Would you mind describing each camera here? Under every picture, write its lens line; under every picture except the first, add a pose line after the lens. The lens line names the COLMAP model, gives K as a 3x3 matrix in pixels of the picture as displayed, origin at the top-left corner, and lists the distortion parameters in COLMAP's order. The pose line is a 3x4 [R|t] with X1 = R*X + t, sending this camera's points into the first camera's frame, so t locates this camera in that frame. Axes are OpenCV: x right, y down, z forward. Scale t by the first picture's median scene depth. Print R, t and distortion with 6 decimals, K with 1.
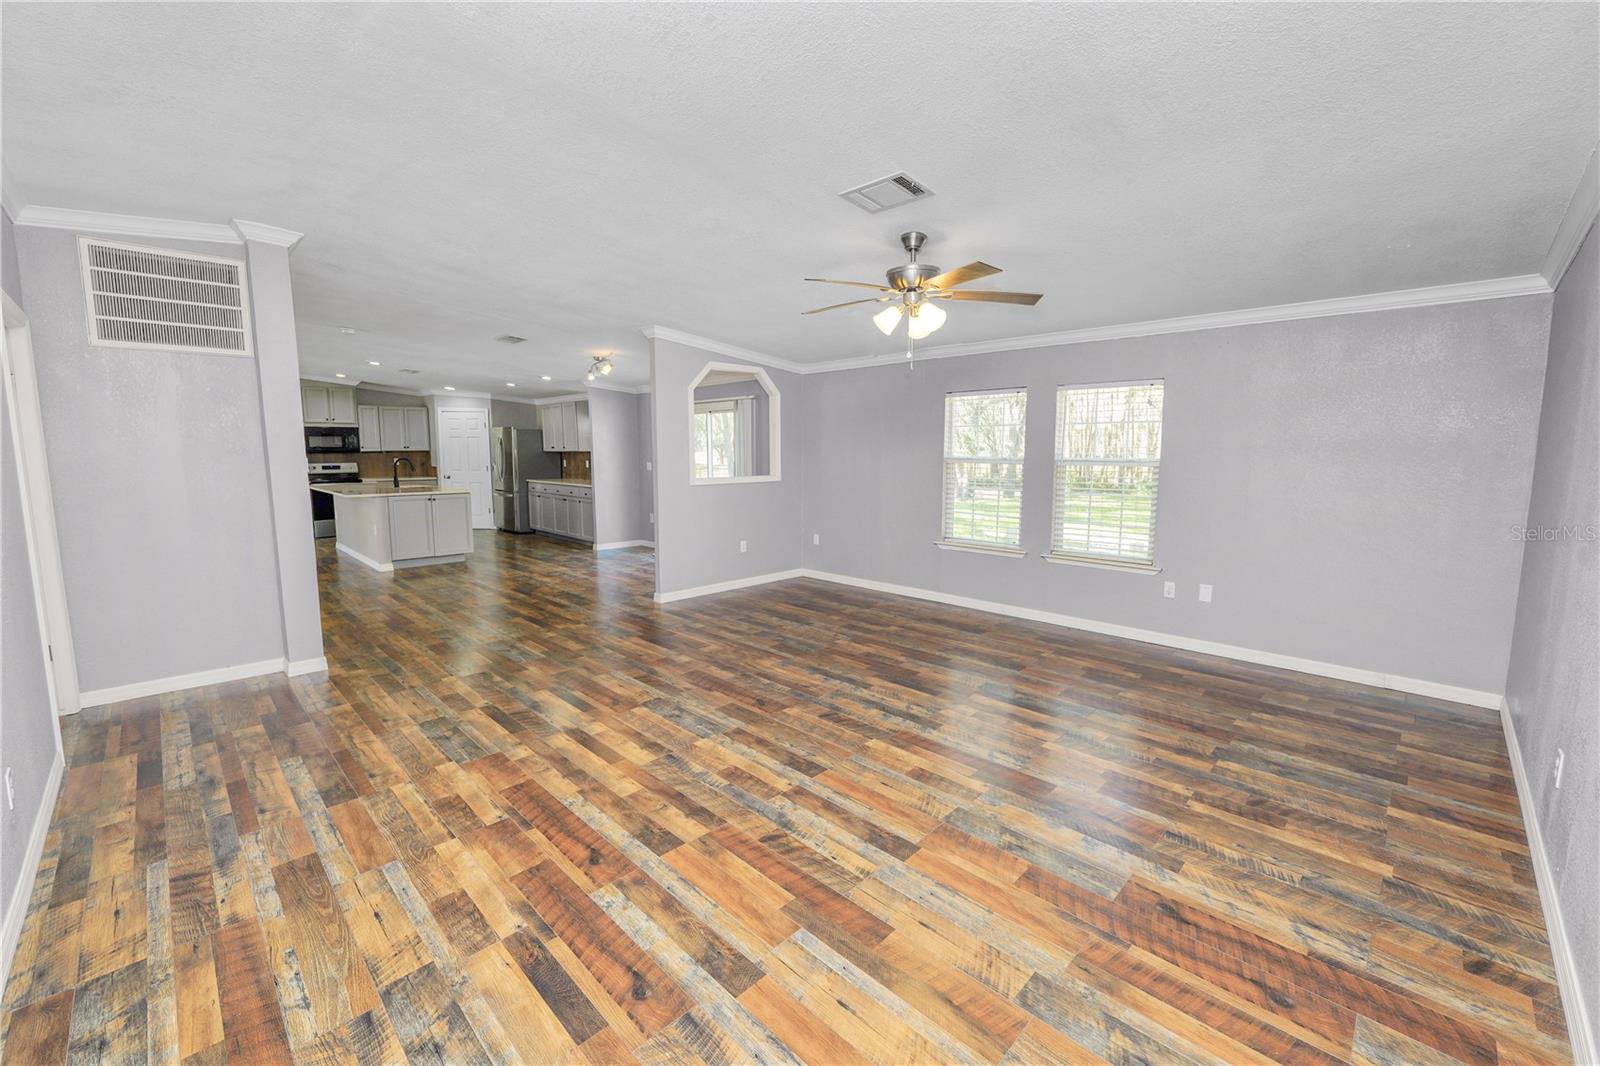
lens RADIAL K [[651.3, 0, 799.0], [0, 651.3, 519.6], [0, 0, 1]] dist [-0.012833, 0.000620]
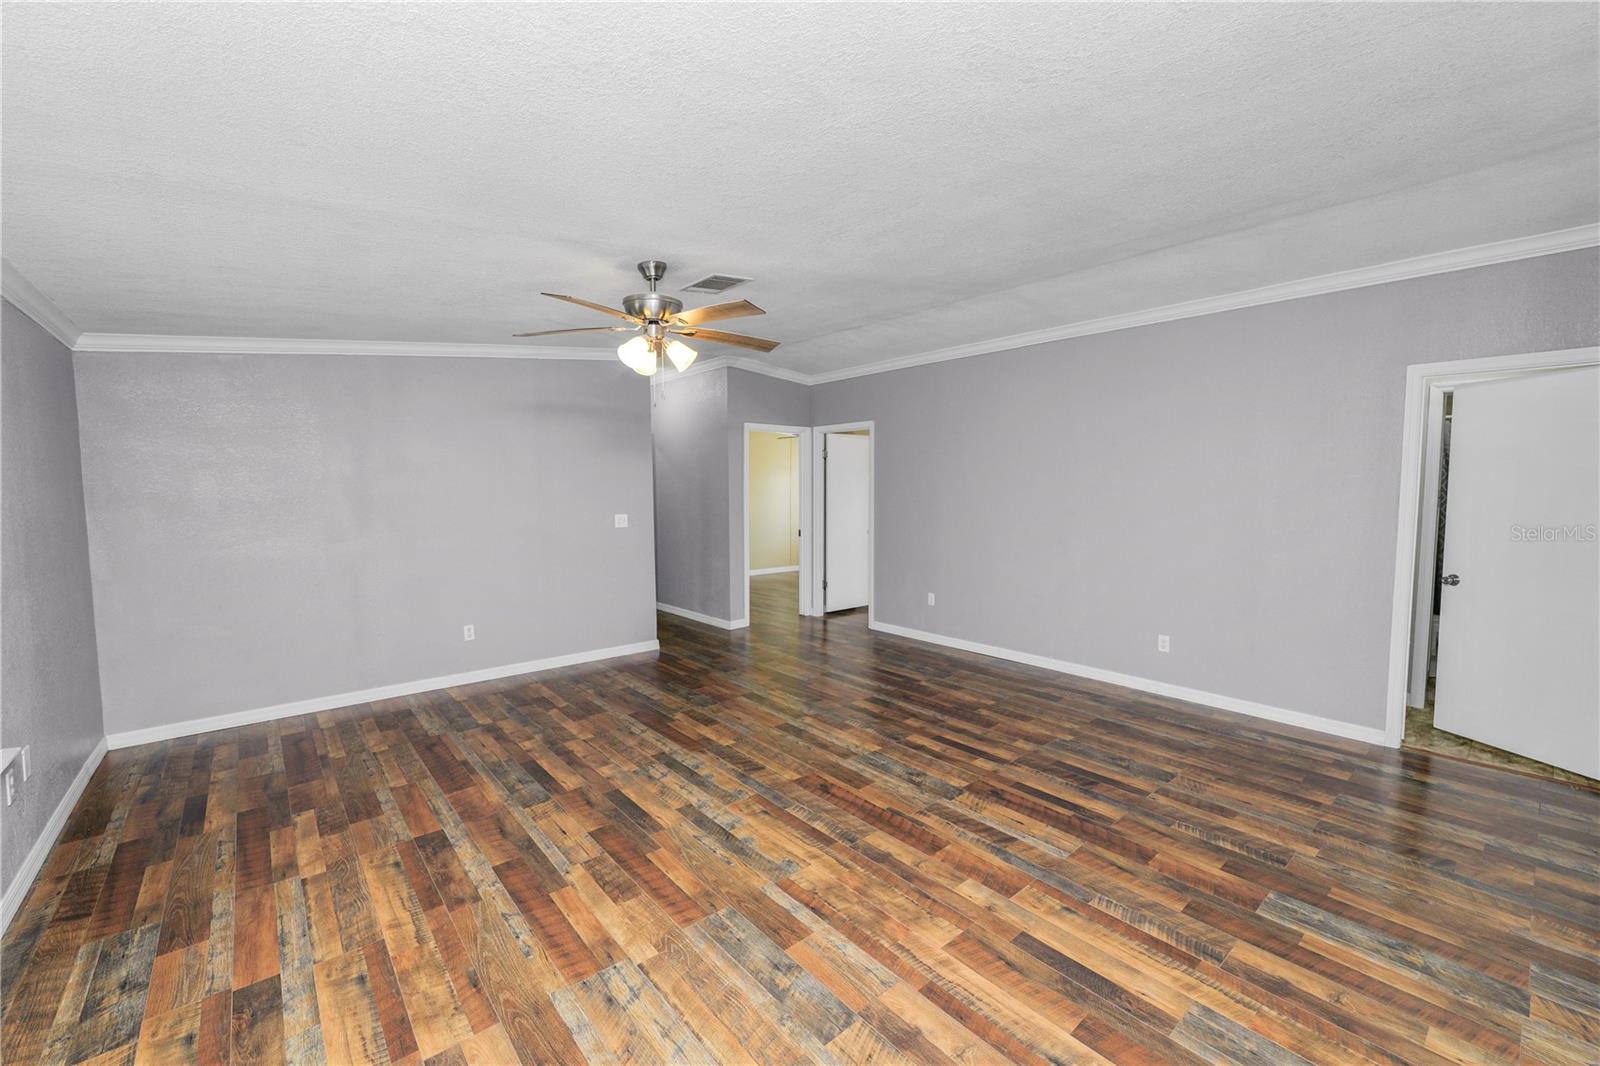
lens RADIAL K [[649.7, 0, 795.3], [0, 649.7, 531.5], [0, 0, 1]] dist [-0.011783, 0.000048]
pose [[-0.996077, -0.001676, 0.088472, -0.112615], [0.014592, 0.983020, 0.182916, -0.250467], [-0.087276, 0.183489, -0.979140, 2.107616]]
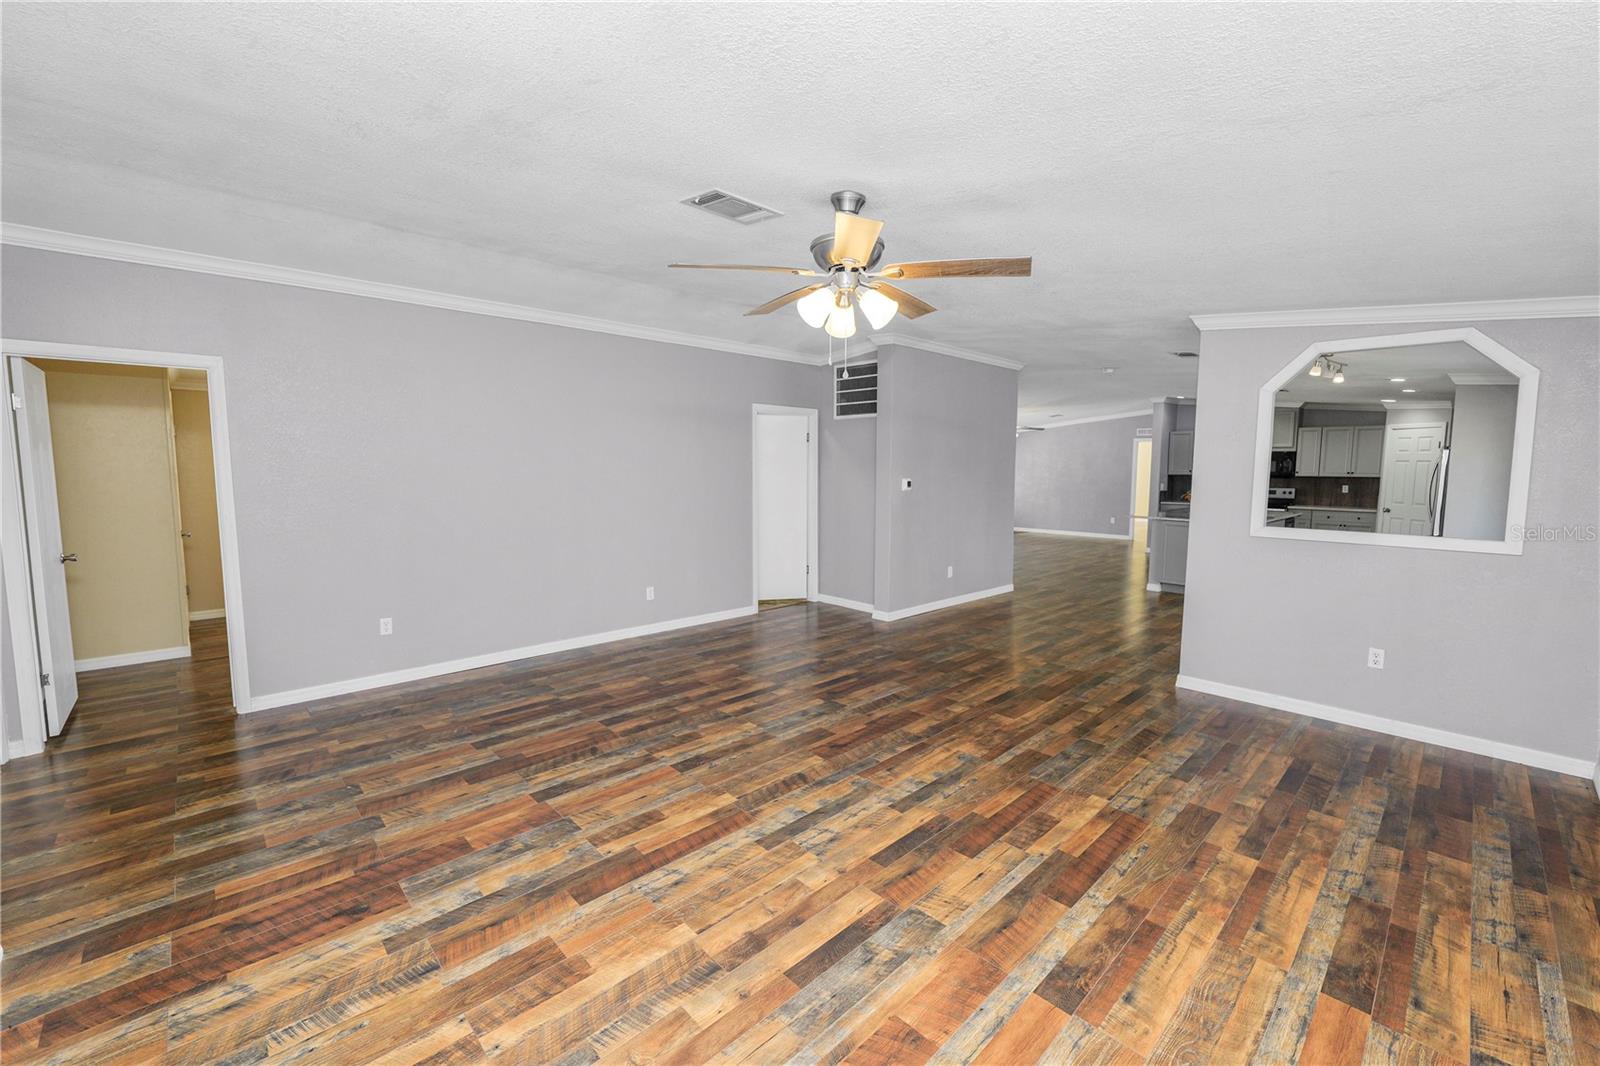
lens RADIAL K [[651.3, 0, 799.0], [0, 651.3, 519.6], [0, 0, 1]] dist [-0.012833, 0.000620]
pose [[-0.029516, 0.083695, -0.996054, 1.021090], [-0.115931, 0.989477, 0.086577, -0.145477], [0.992819, 0.118029, -0.019502, 1.090723]]
